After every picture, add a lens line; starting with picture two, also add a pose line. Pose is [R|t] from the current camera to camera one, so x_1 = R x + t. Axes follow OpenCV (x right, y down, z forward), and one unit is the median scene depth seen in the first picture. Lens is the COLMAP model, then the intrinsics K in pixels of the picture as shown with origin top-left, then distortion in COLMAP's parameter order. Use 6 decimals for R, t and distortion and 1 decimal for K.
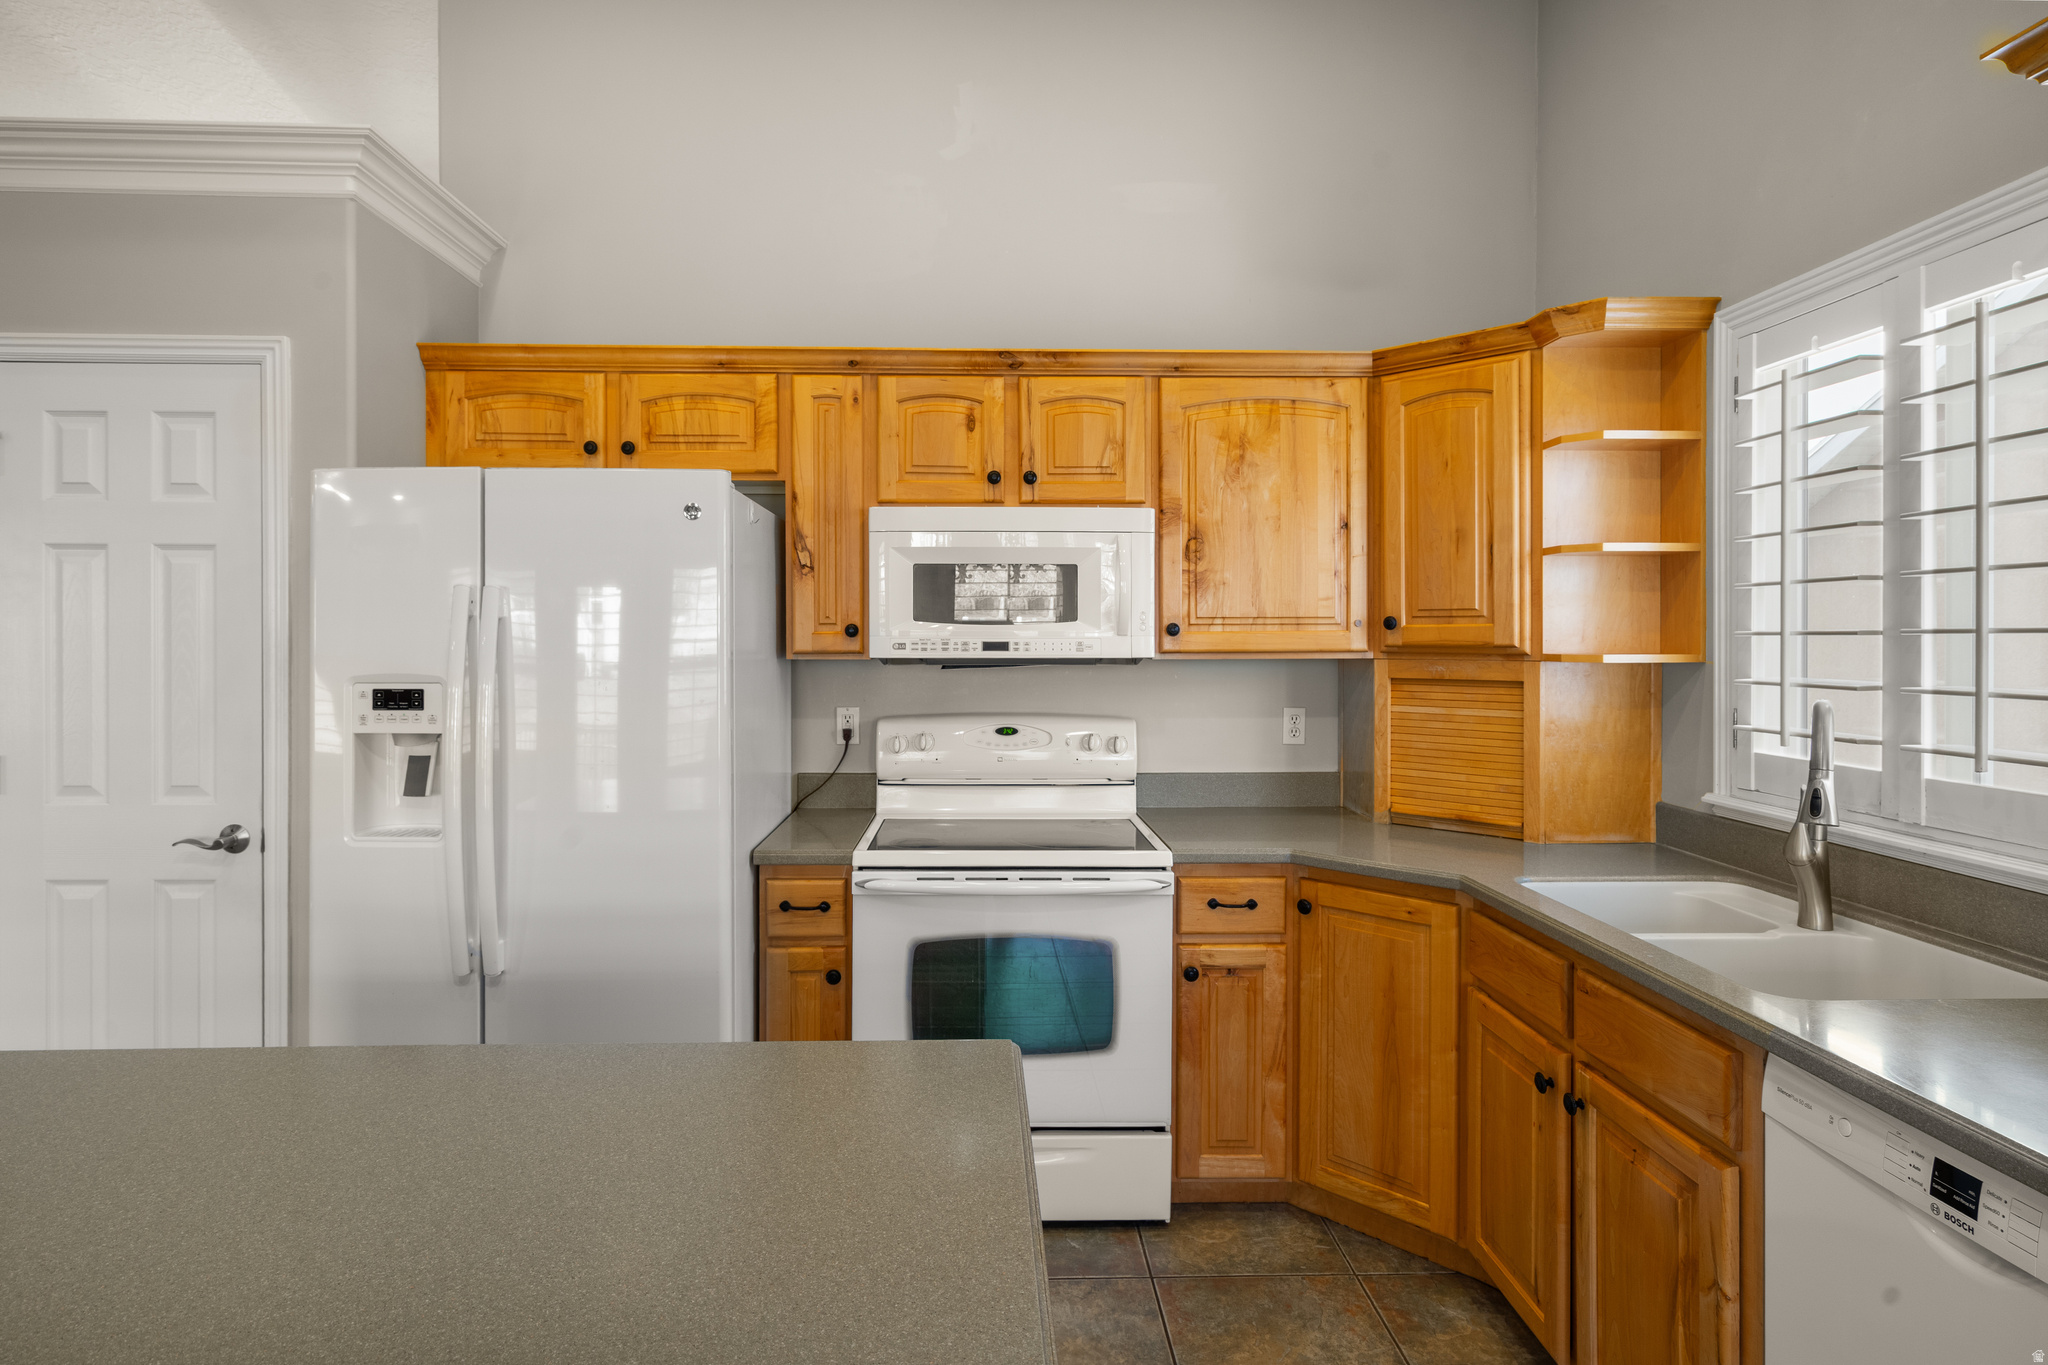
lens RADIAL K [[1075.2, 0, 1009.9], [0, 1075.2, 642.9], [0, 0, 1]] dist [0.002843, 0.000526]
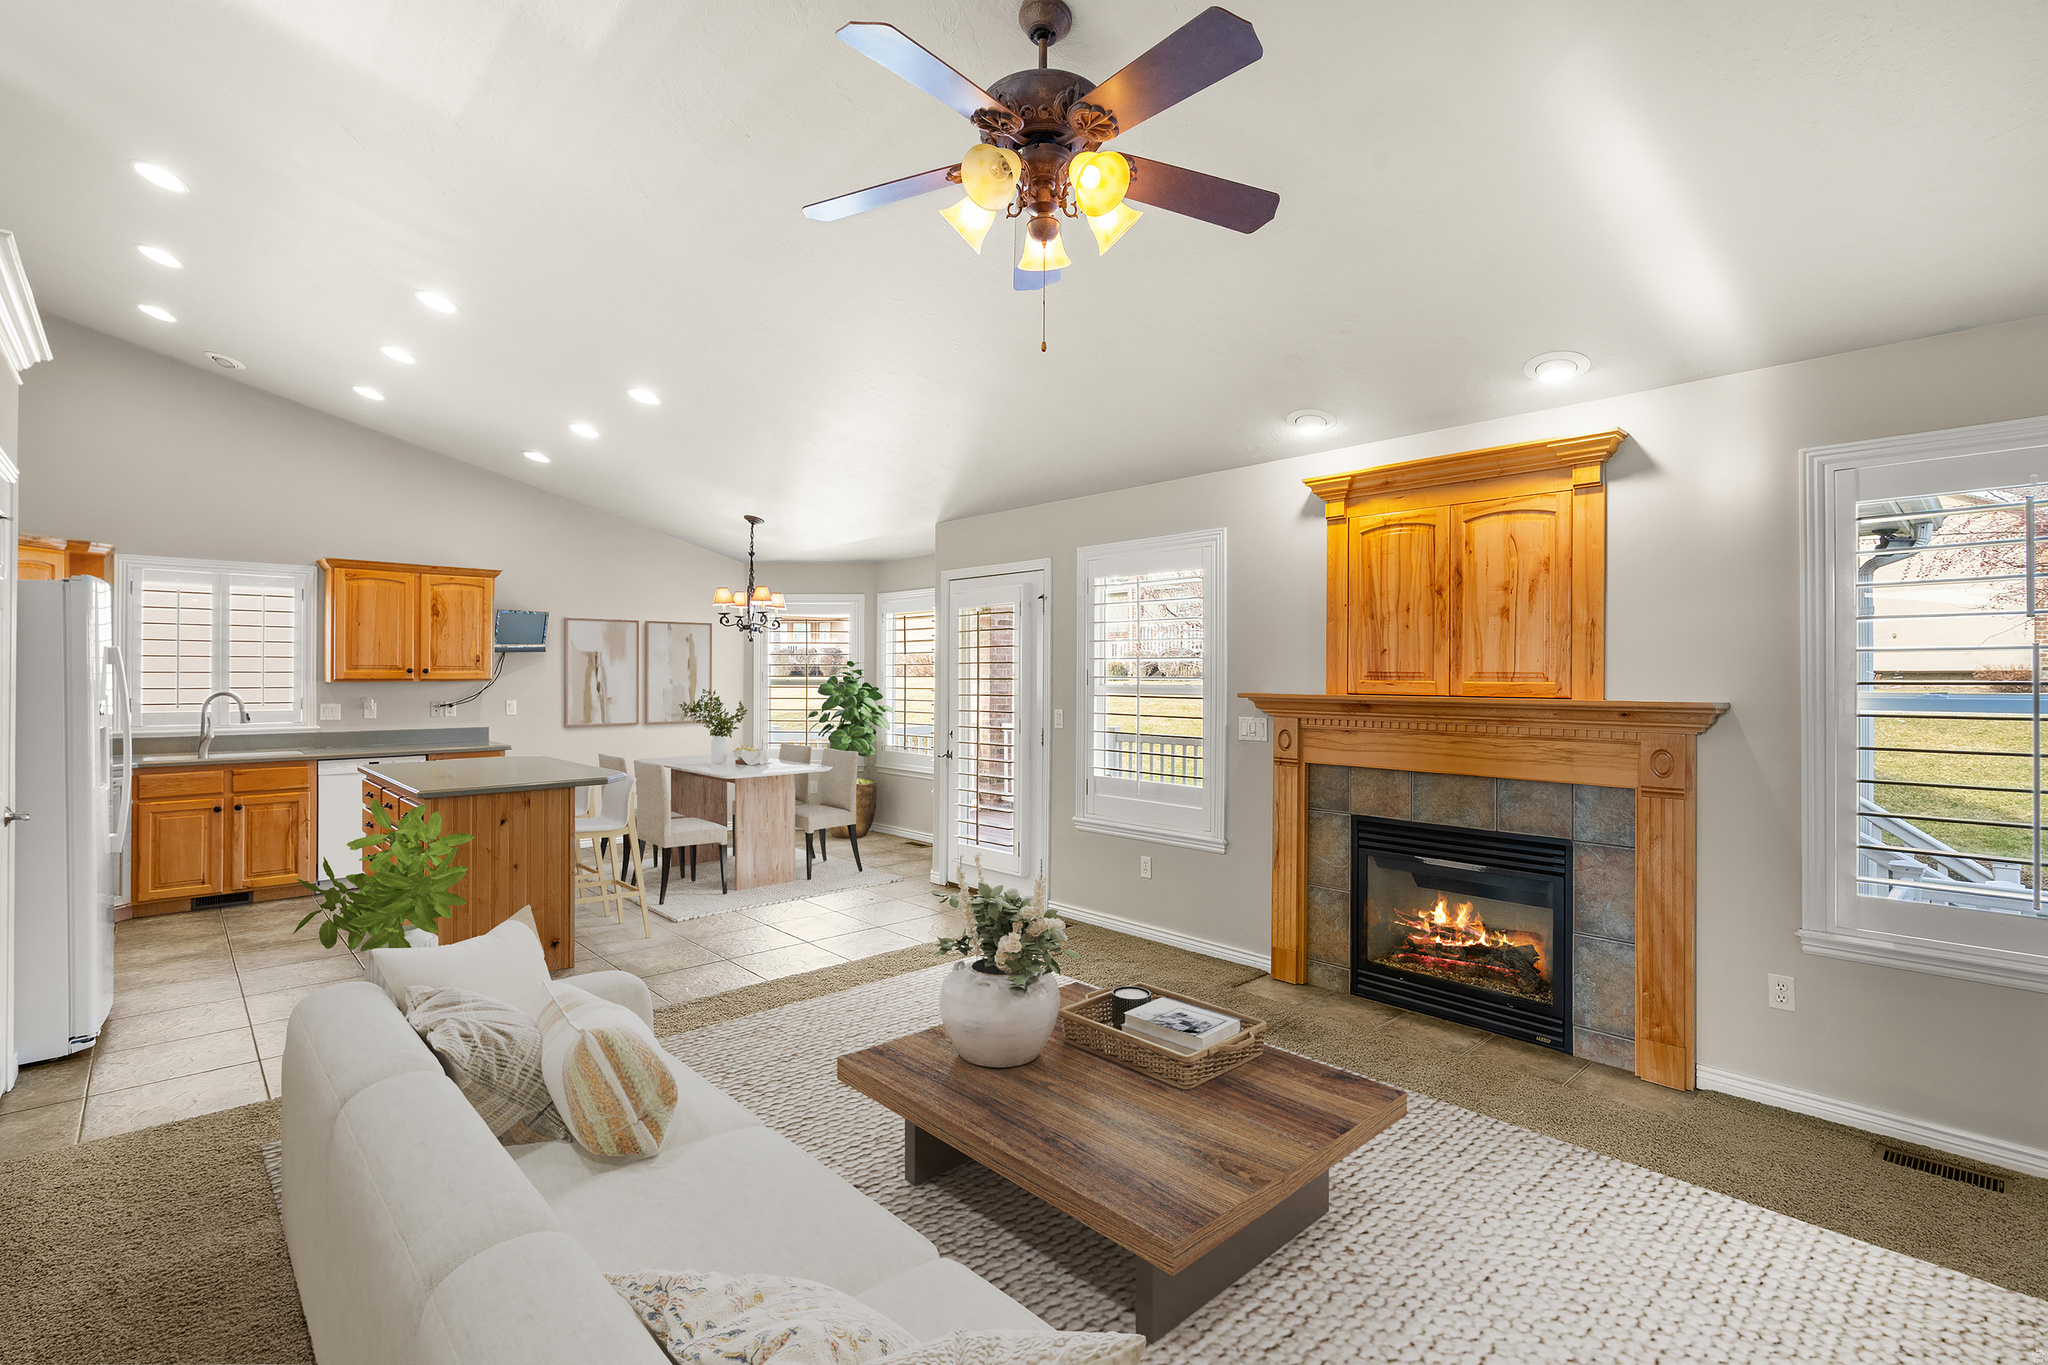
lens RADIAL K [[952.2, 0, 1022.4], [0, 952.2, 671.6], [0, 0, 1]] dist [0.001207, -0.000285]
pose [[-0.659672, -0.001014, 0.751553, -2.290308], [0.000758, 0.999998, 0.002014, -0.009841], [-0.751553, 0.001898, -0.659670, 0.747046]]
